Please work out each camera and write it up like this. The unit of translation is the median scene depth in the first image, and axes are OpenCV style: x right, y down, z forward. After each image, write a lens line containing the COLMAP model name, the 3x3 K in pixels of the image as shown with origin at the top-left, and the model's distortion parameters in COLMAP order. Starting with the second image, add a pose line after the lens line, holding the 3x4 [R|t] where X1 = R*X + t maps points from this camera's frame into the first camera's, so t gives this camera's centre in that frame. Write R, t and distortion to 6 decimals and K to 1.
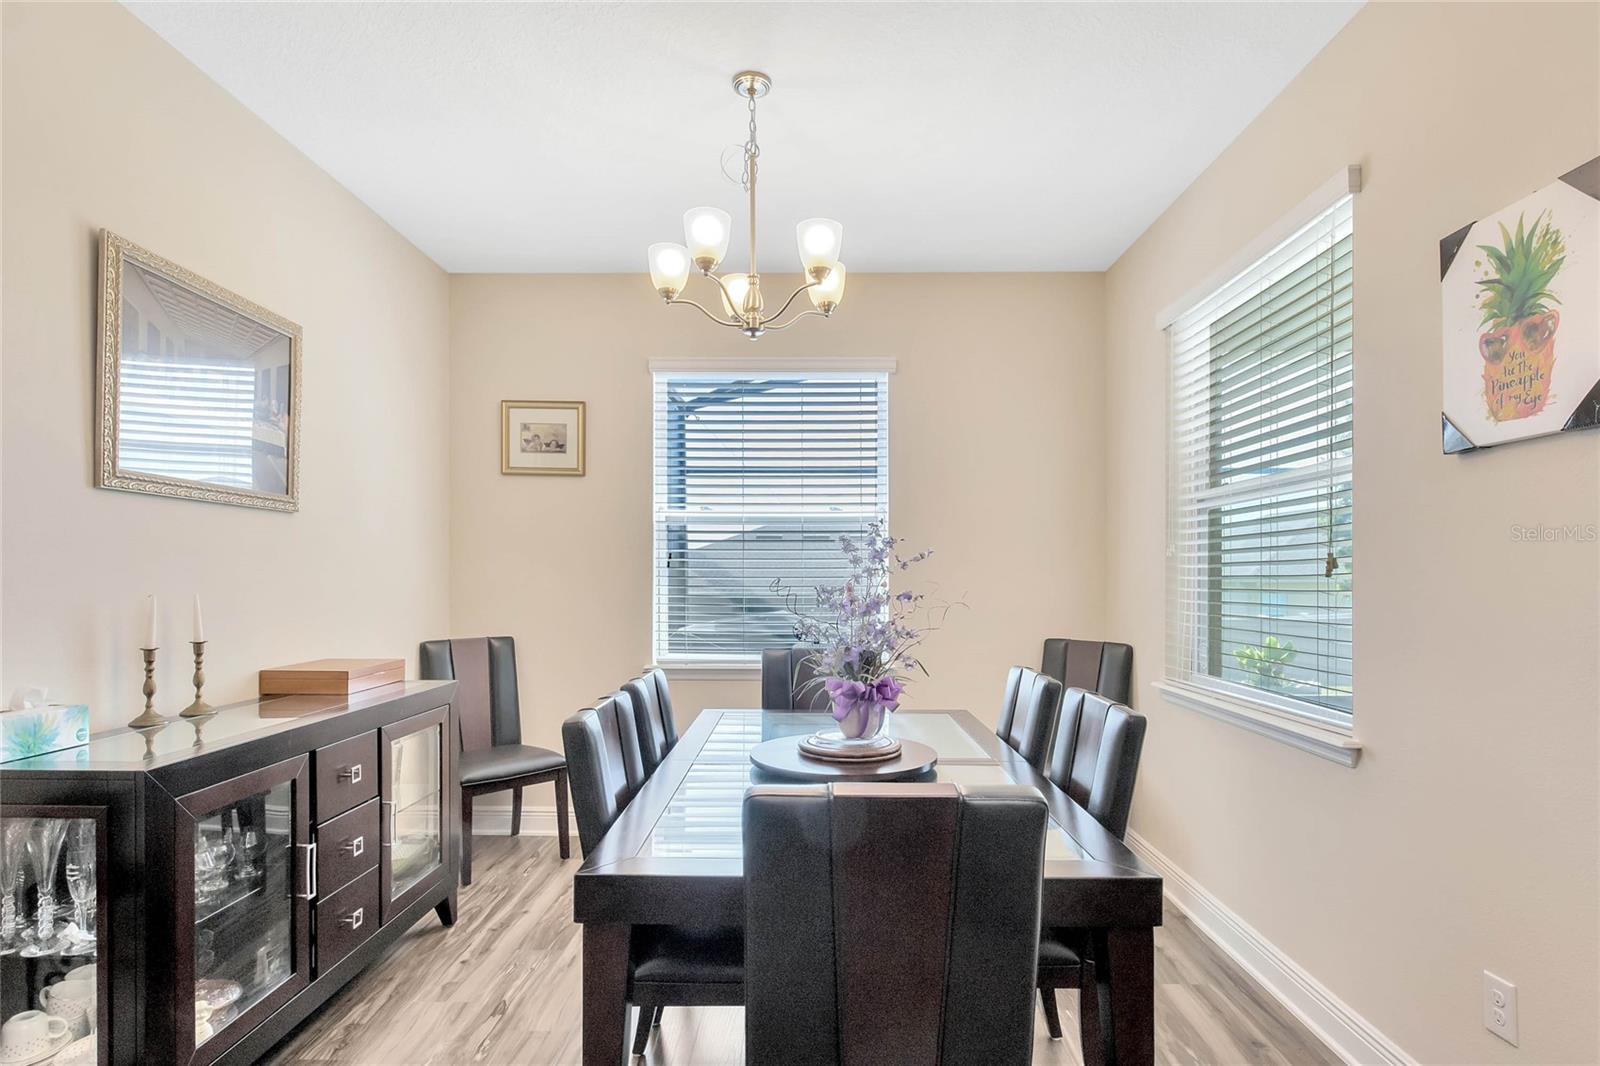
lens RADIAL K [[813.7, 0, 802.8], [0, 813.7, 573.4], [0, 0, 1]] dist [-0.003235, -0.001078]
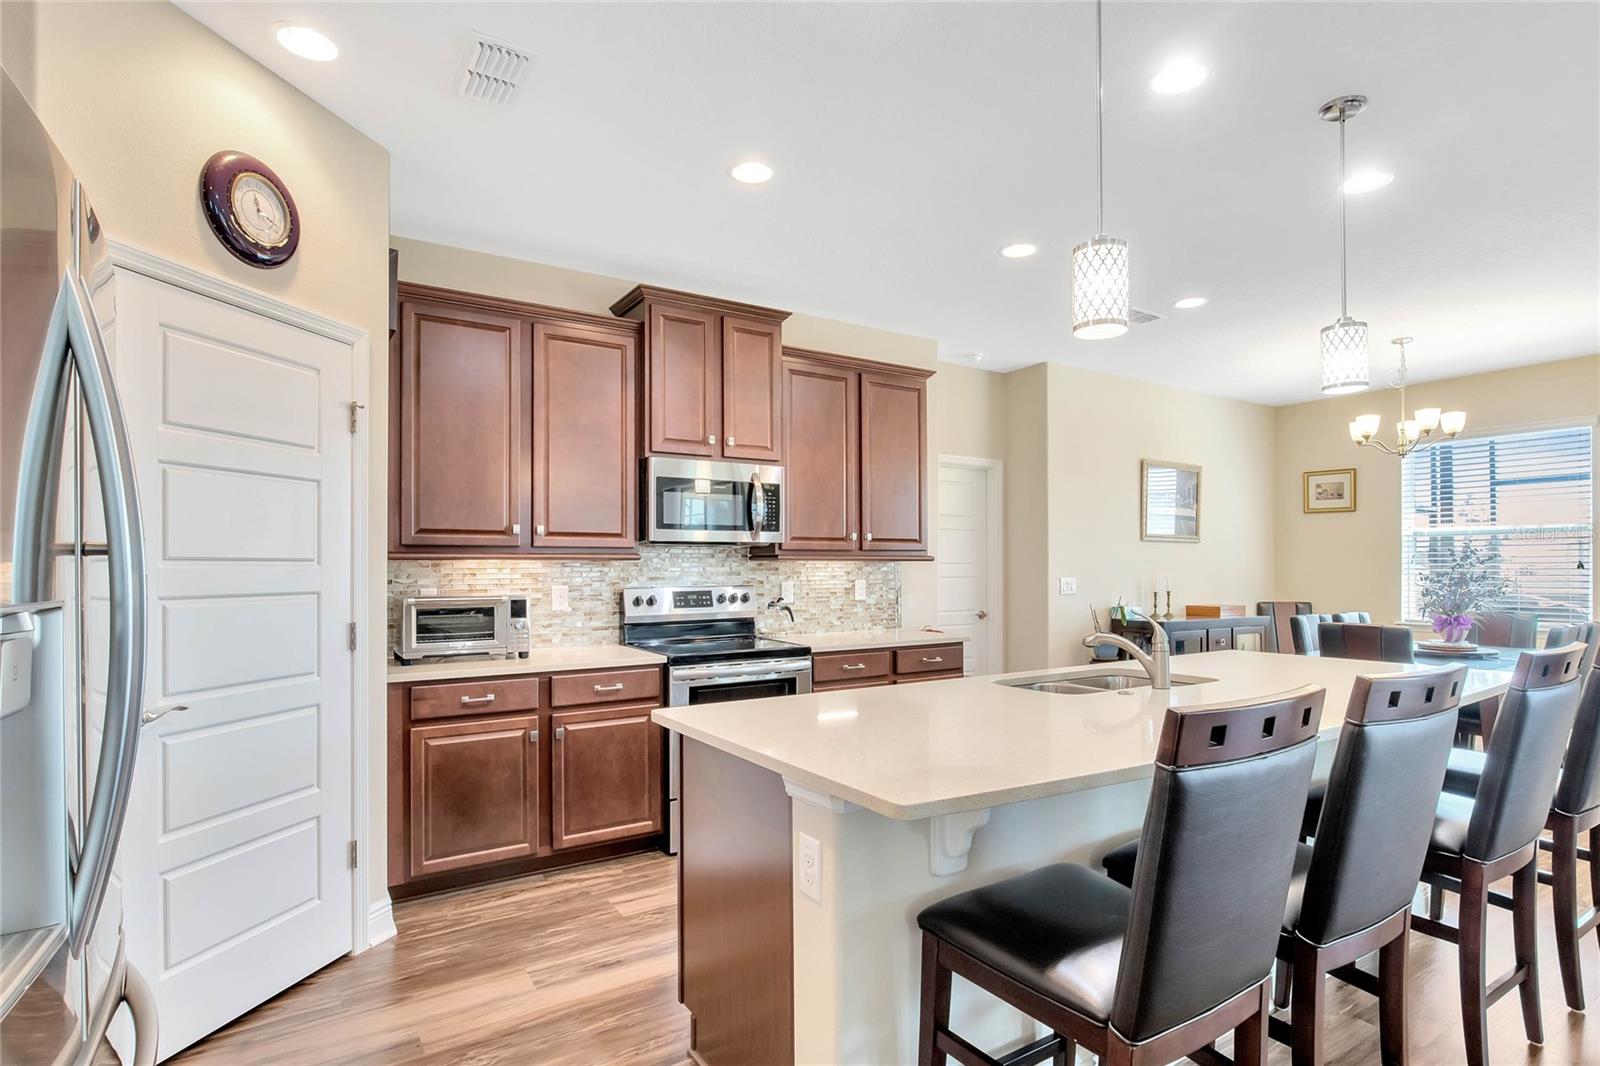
lens RADIAL K [[813.7, 0, 802.8], [0, 813.7, 573.4], [0, 0, 1]] dist [-0.003235, -0.001078]
pose [[0.547527, 0.005490, -0.836770, 0.577539], [0.000228, 0.999977, 0.006710, 0.000891], [0.836788, -0.003865, 0.547514, -1.004379]]
